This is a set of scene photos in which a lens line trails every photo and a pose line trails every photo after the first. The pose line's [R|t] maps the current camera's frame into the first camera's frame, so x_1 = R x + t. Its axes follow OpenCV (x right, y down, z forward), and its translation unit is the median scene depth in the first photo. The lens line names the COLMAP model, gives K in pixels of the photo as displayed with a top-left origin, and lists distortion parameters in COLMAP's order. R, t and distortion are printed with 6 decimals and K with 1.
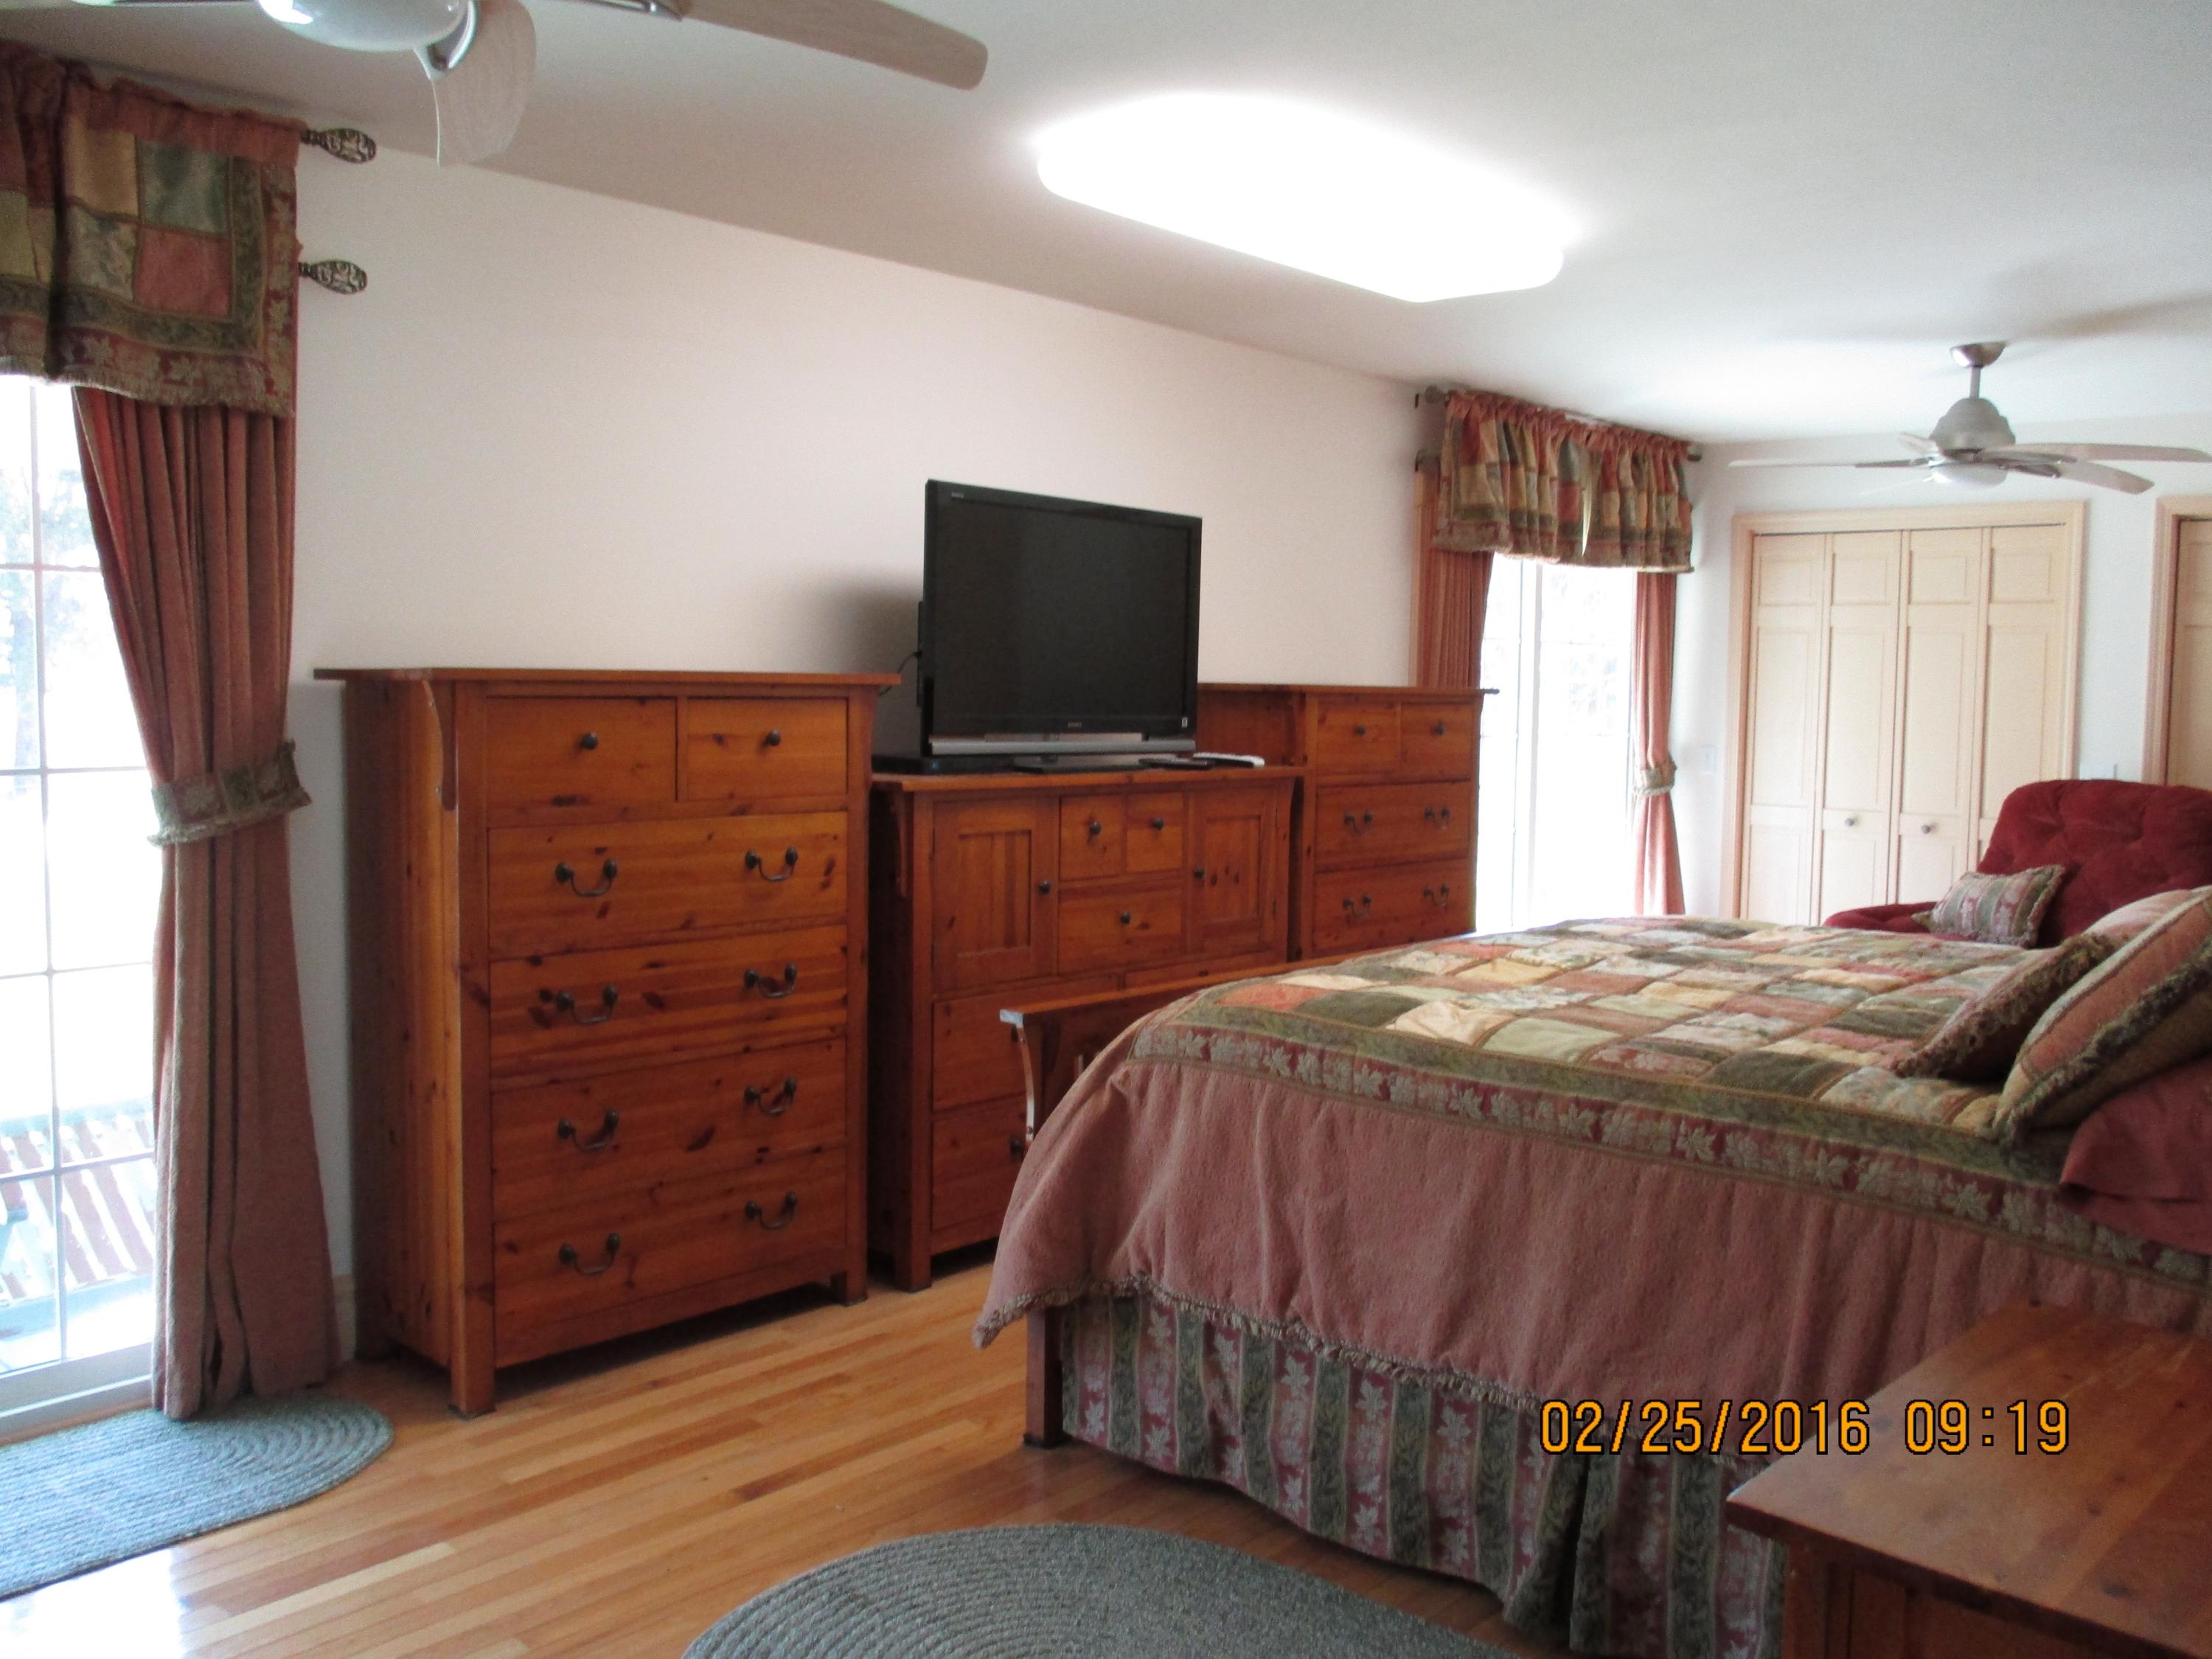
lens RADIAL K [[1822.8, 0, 1112.6], [0, 1822.8, 821.4], [0, 0, 1]] dist [-0.055923, 0.033207]
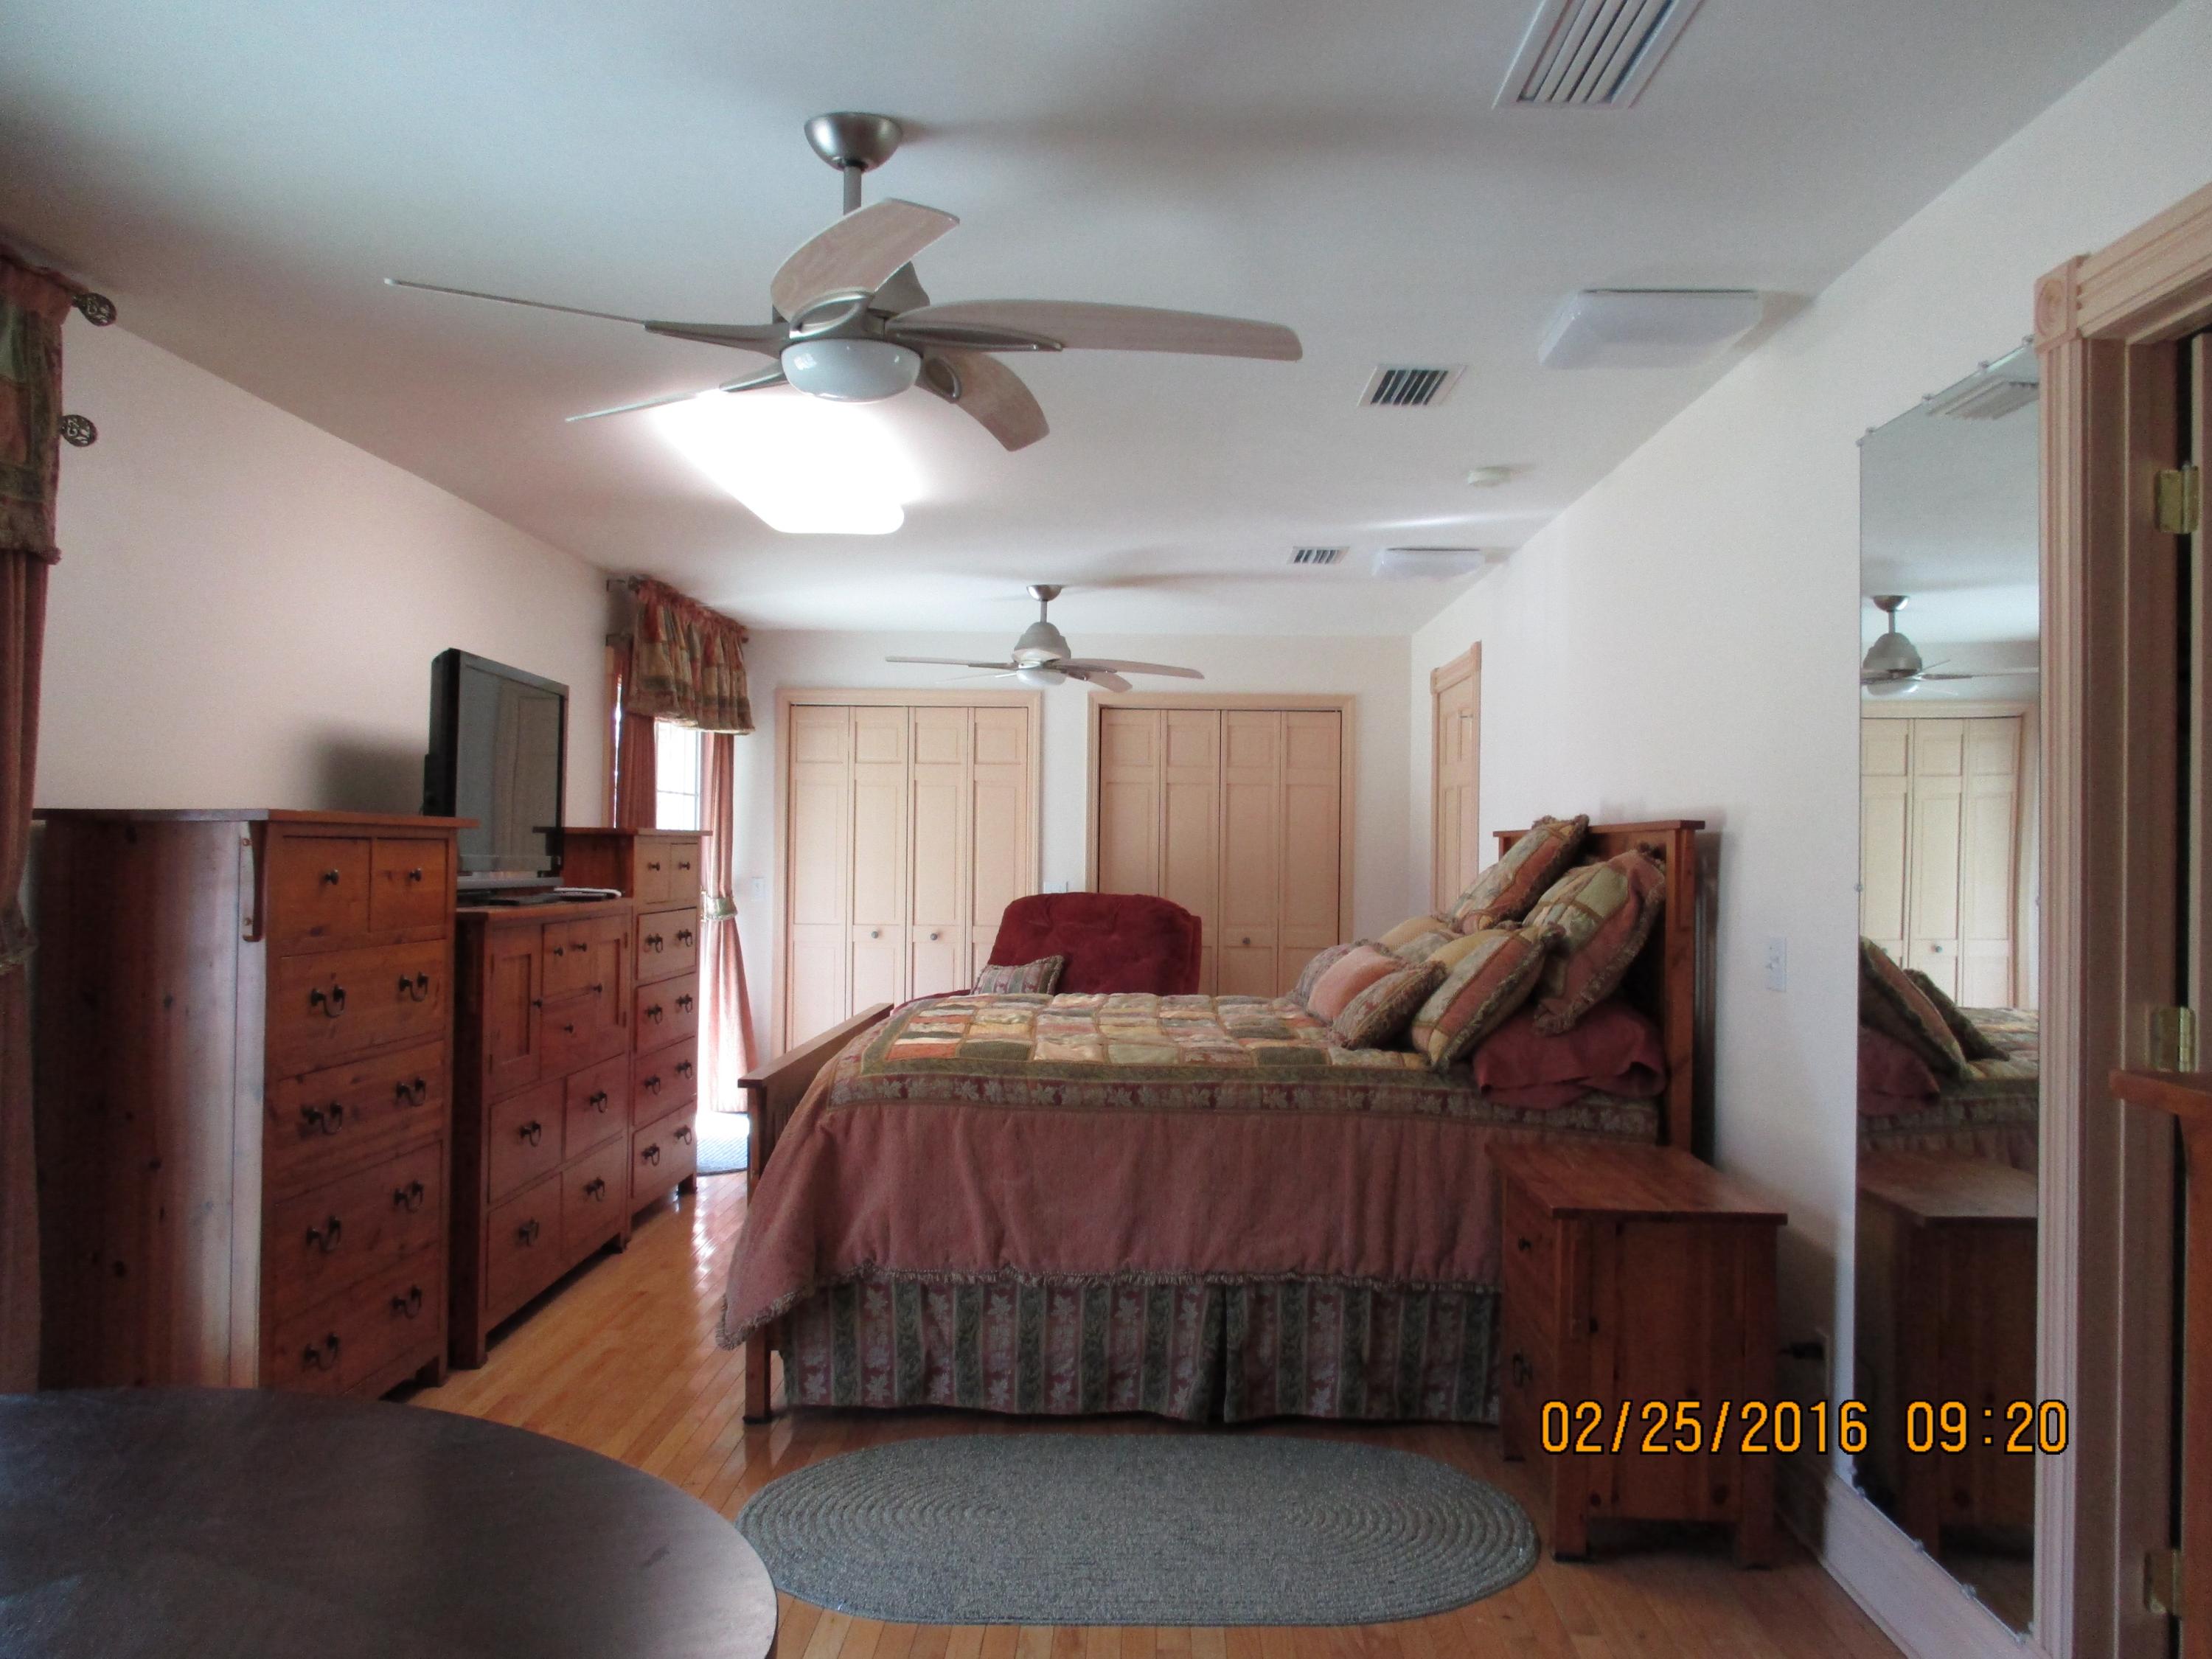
lens RADIAL K [[1816.5, 0, 1102.6], [0, 1816.5, 854.9], [0, 0, 1]] dist [-0.069779, -0.000380]
pose [[0.751749, -0.008974, 0.659388, -0.783370], [0.047912, 0.998008, -0.041040, 0.011119], [-0.657707, 0.062445, 0.750681, -0.152276]]
